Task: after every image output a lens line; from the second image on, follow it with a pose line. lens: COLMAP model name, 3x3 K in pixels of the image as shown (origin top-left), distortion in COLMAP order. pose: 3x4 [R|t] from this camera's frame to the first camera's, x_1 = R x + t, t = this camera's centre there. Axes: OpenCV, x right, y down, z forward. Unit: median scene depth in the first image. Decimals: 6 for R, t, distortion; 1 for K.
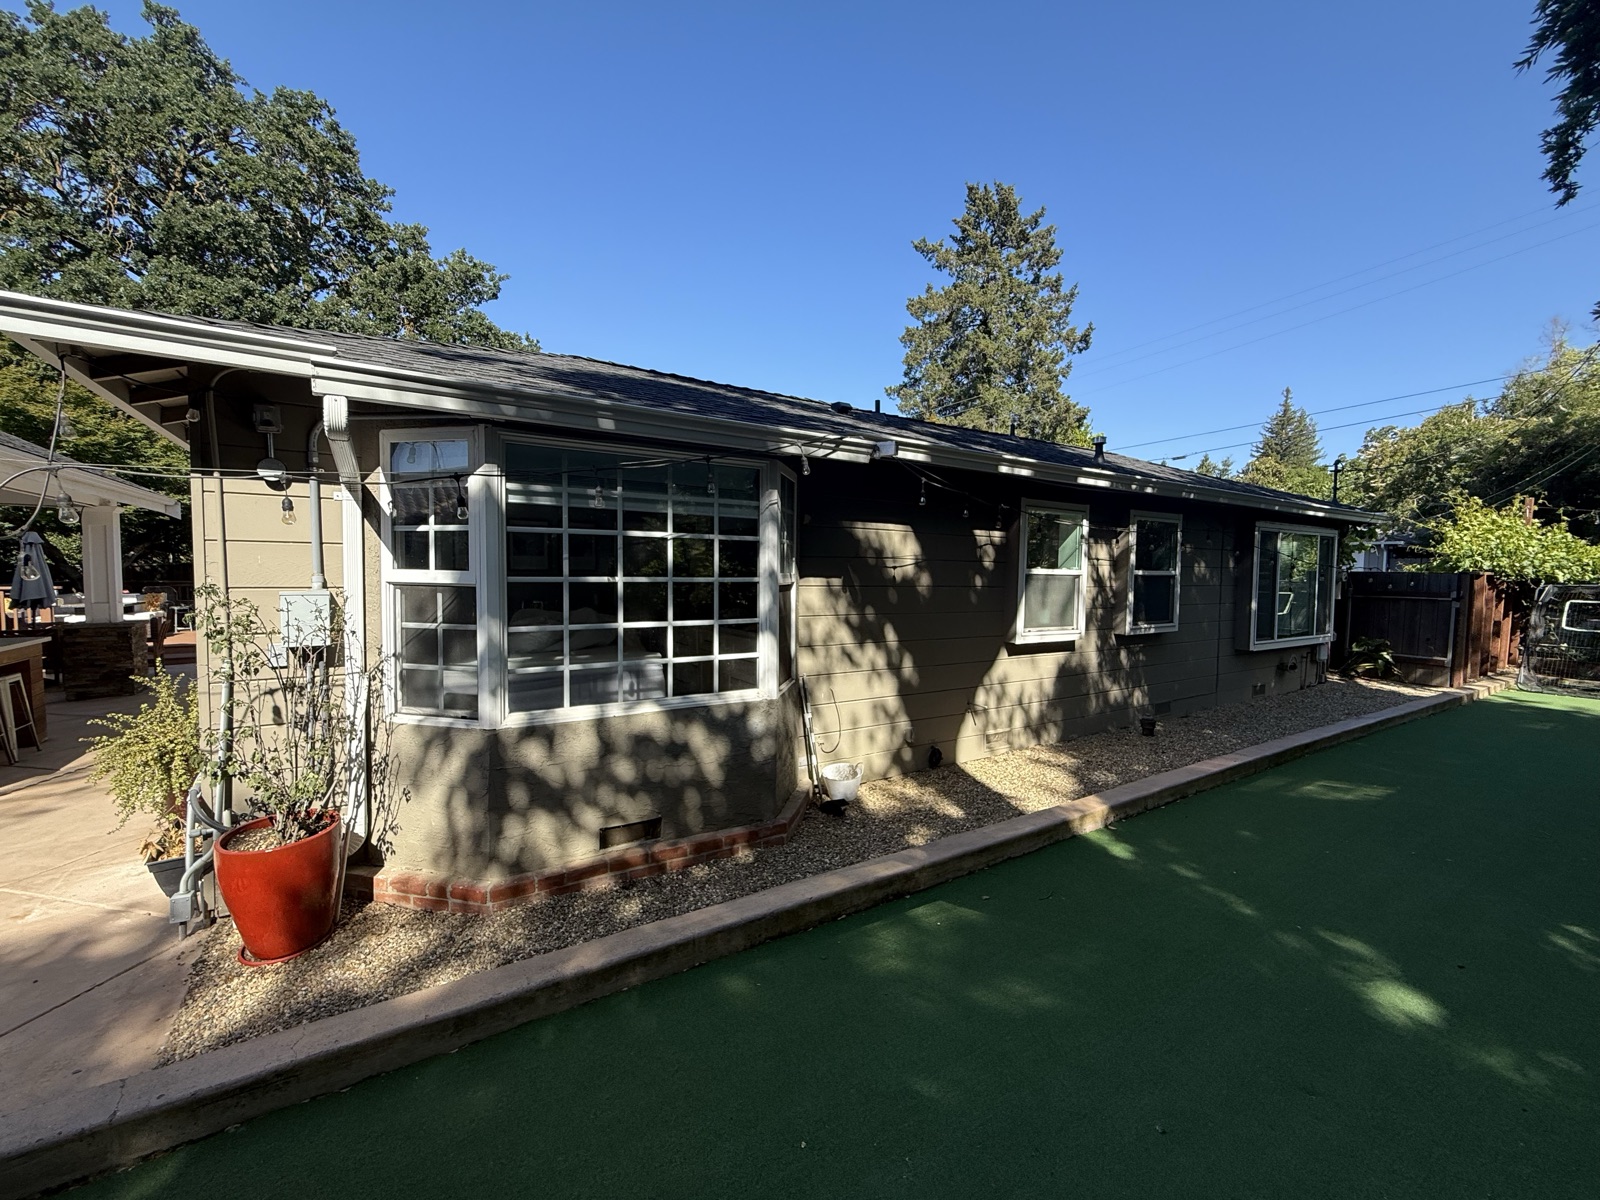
lens RADIAL K [[652.4, 0, 809.3], [0, 652.4, 597.5], [0, 0, 1]] dist [-0.002291, -0.000791]
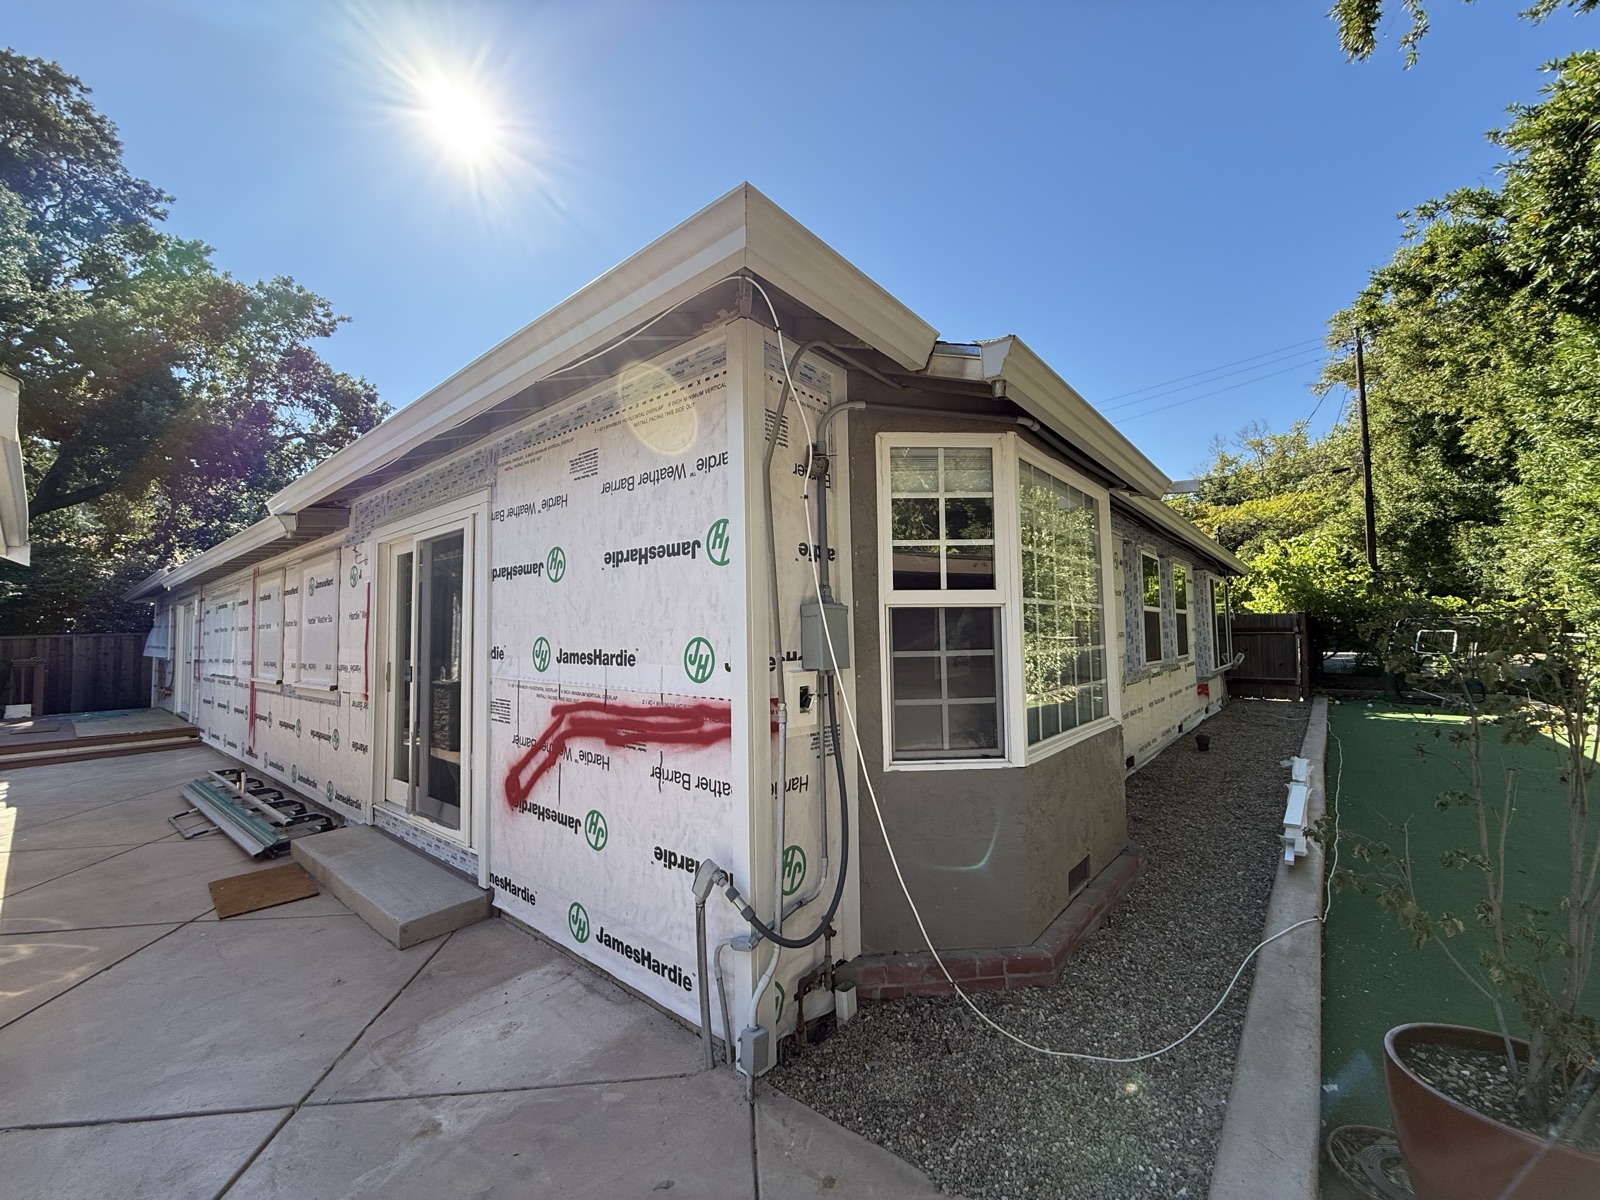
lens RADIAL K [[634.7, 0, 803.5], [0, 634.7, 598.9], [0, 0, 1]] dist [-0.000836, 0.000298]
pose [[0.953235, -0.010944, 0.302033, -0.622066], [0.040929, 0.994813, -0.093128, 0.025372], [-0.299447, 0.101135, 0.948738, 0.147959]]
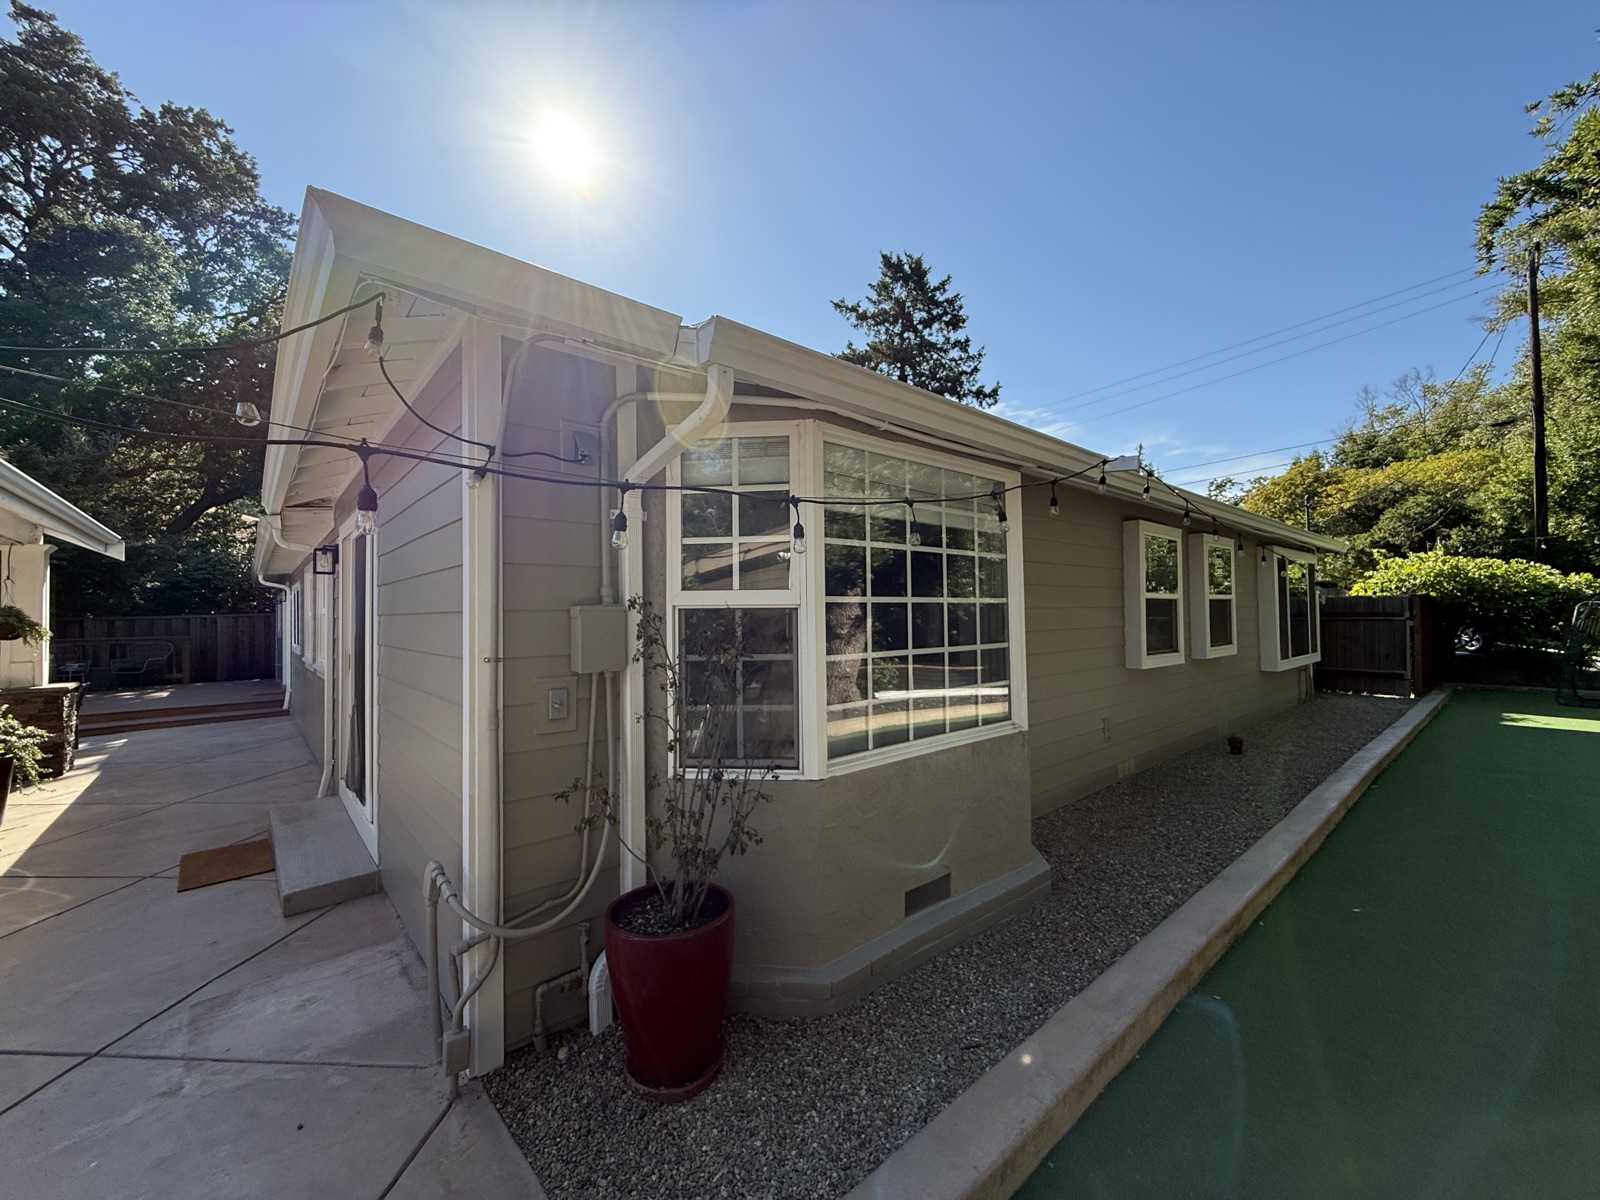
lens RADIAL K [[637.6, 0, 803.2], [0, 637.6, 599.2], [0, 0, 1]] dist [0.000533, 0.000096]
pose [[0.989068, -0.021787, 0.145840, -0.373726], [0.031369, 0.997474, -0.063728, 0.014360], [-0.144083, 0.067606, 0.987253, 0.112497]]
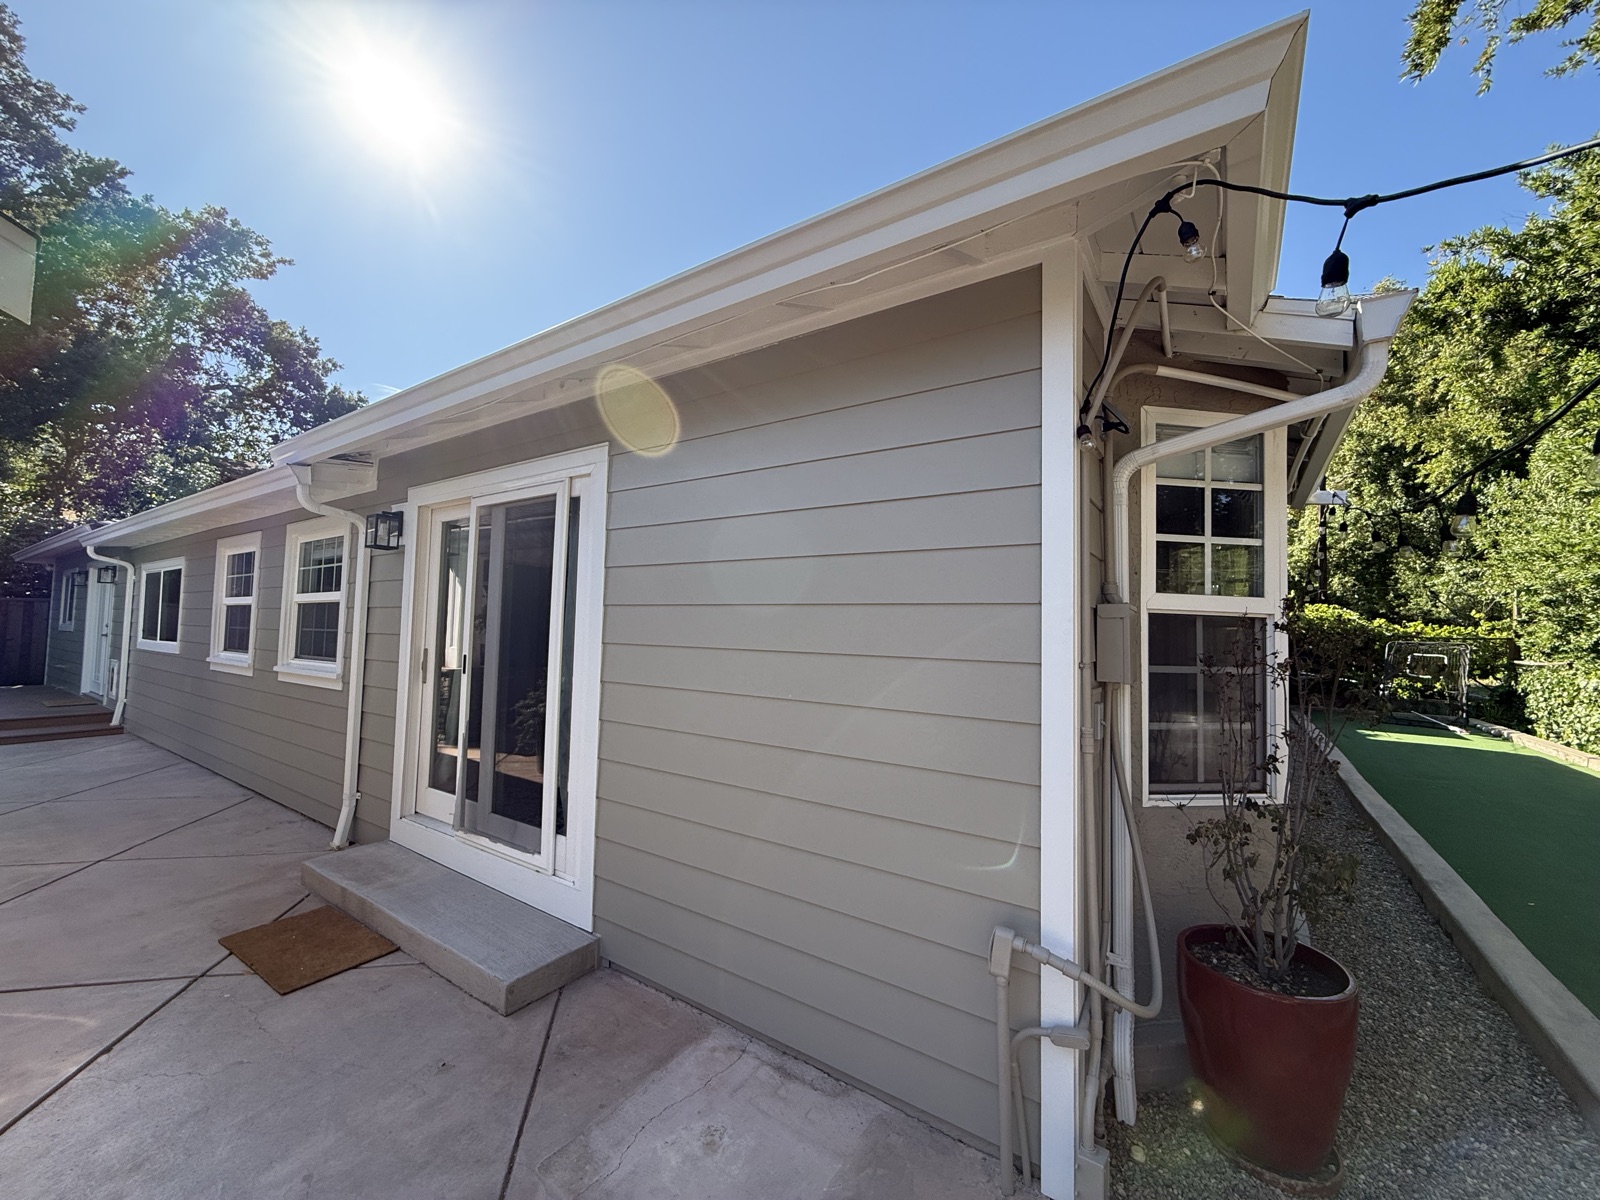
lens RADIAL K [[635.5, 0, 802.4], [0, 635.5, 601.1], [0, 0, 1]] dist [0.000340, -0.000001]
pose [[0.921125, 0.029860, 0.388120, -0.790537], [0.002479, 0.996583, -0.082555, 0.014250], [-0.389259, 0.077006, 0.917904, 0.310522]]
